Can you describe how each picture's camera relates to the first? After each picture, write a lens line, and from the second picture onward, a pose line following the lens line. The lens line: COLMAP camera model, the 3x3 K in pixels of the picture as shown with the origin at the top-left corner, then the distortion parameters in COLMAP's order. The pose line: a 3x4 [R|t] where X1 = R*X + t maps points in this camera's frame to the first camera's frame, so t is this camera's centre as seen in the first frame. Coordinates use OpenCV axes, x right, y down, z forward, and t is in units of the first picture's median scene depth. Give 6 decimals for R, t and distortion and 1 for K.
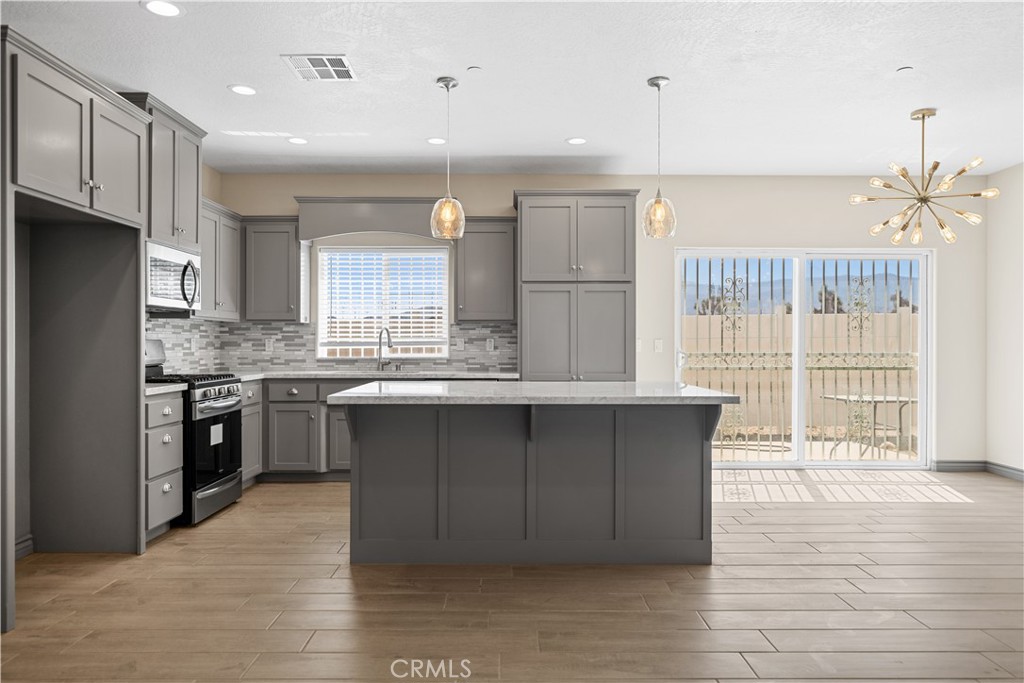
lens RADIAL K [[687.8, 0, 512.0], [0, 687.8, 341.5], [0, 0, 1]] dist [0.006591, 0.001094]
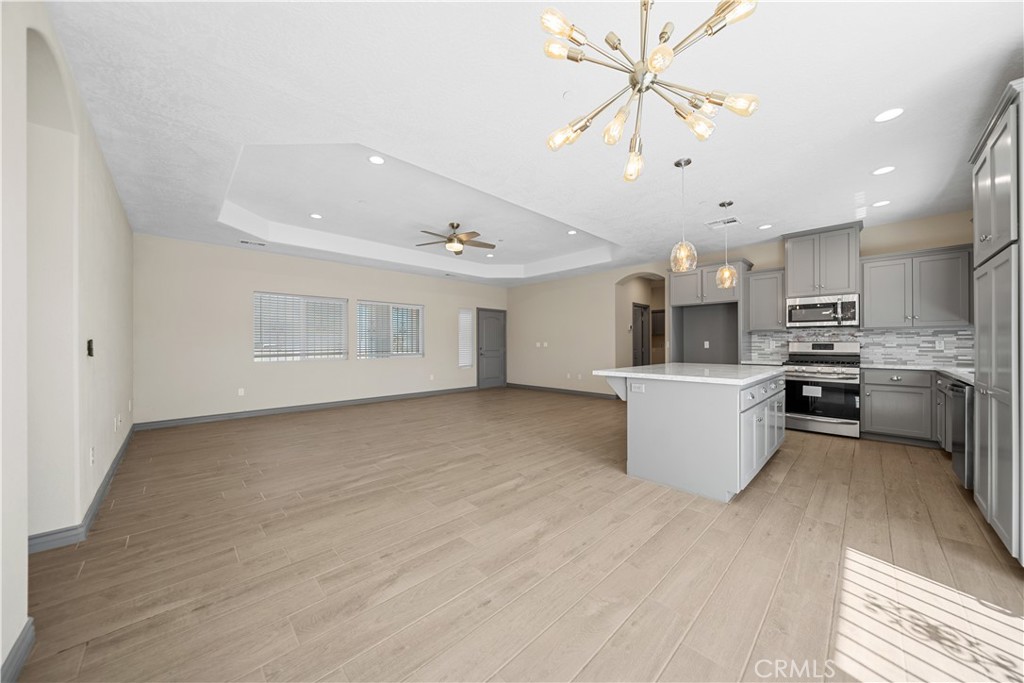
lens RADIAL K [[347.0, 0, 512.0], [0, 347.0, 343.3], [0, 0, 1]] dist [-0.007785, 0.000210]
pose [[-0.724184, -0.001463, -0.689606, 0.623130], [0.000804, 0.999995, -0.002966, 0.002119], [0.689607, -0.002703, -0.724179, 0.823323]]
